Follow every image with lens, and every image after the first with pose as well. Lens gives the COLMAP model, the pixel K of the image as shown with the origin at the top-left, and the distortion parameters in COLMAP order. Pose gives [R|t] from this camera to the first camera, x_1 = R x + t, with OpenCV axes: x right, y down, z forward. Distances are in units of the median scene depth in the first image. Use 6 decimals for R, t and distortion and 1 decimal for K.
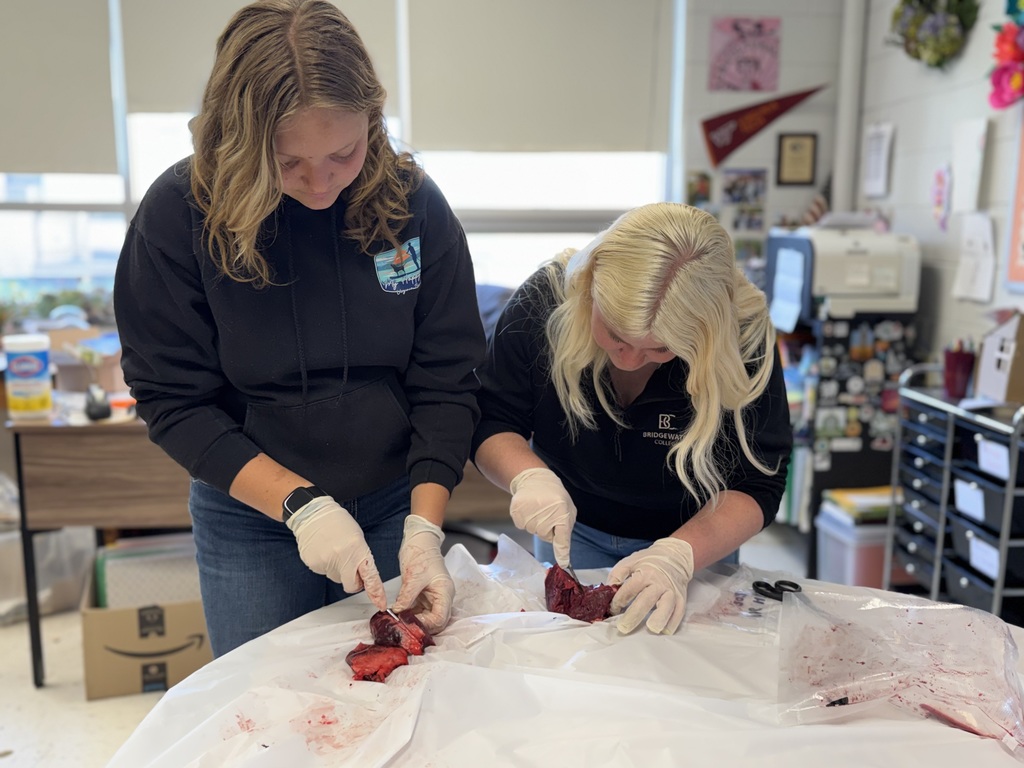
lens RADIAL K [[983.2, 0, 513.5], [0, 983.2, 379.2], [0, 0, 1]] dist [0.207323, -0.407420]
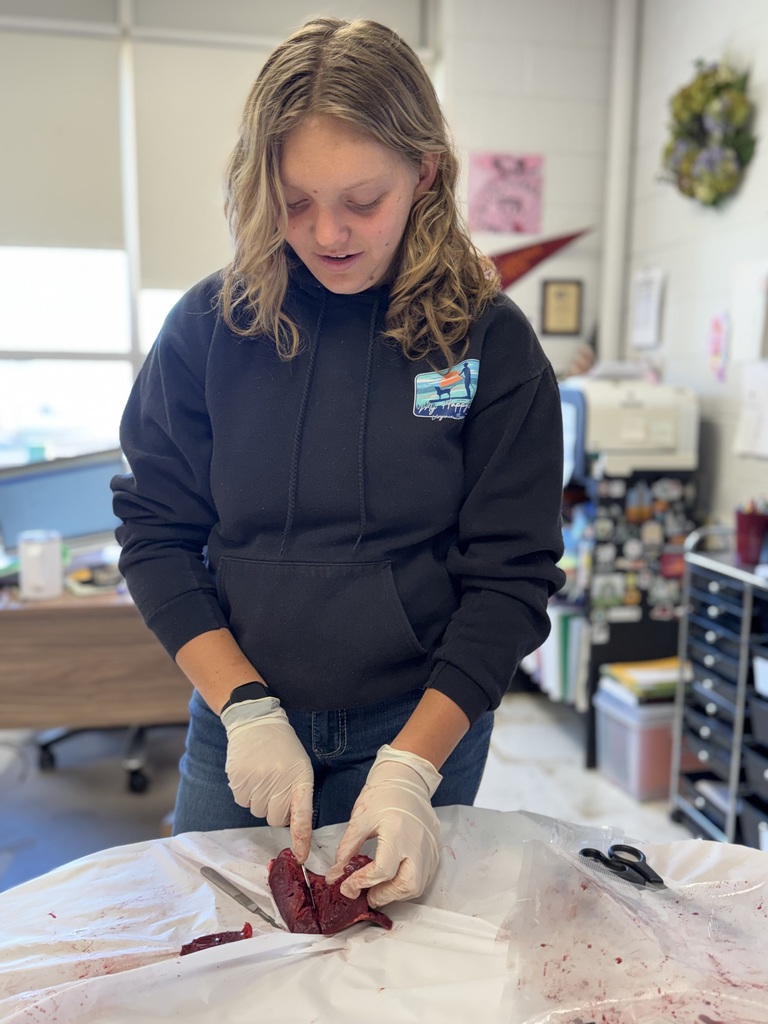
lens RADIAL K [[983.2, 0, 384.0], [0, 983.2, 512.0], [0, 0, 1]] dist [0.207323, -0.407420]
pose [[0.993181, -0.009100, 0.116227, 0.009328], [0.012156, 0.999598, -0.025613, -0.007671], [-0.115947, 0.026851, 0.992892, 0.122951]]
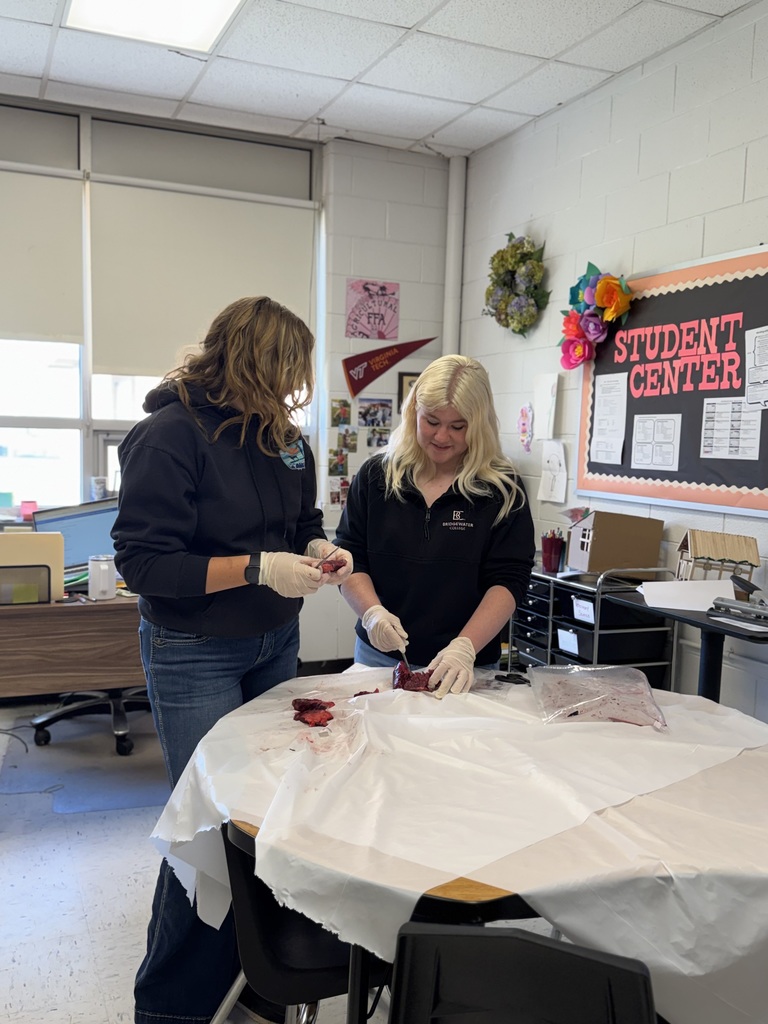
lens RADIAL K [[983.2, 0, 384.0], [0, 983.2, 512.0], [0, 0, 1]] dist [0.207323, -0.407420]
pose [[0.950457, -0.007444, 0.310767, -0.181308], [0.029504, 0.997360, -0.066346, 0.017201], [-0.309452, 0.072228, 0.948168, -0.210296]]
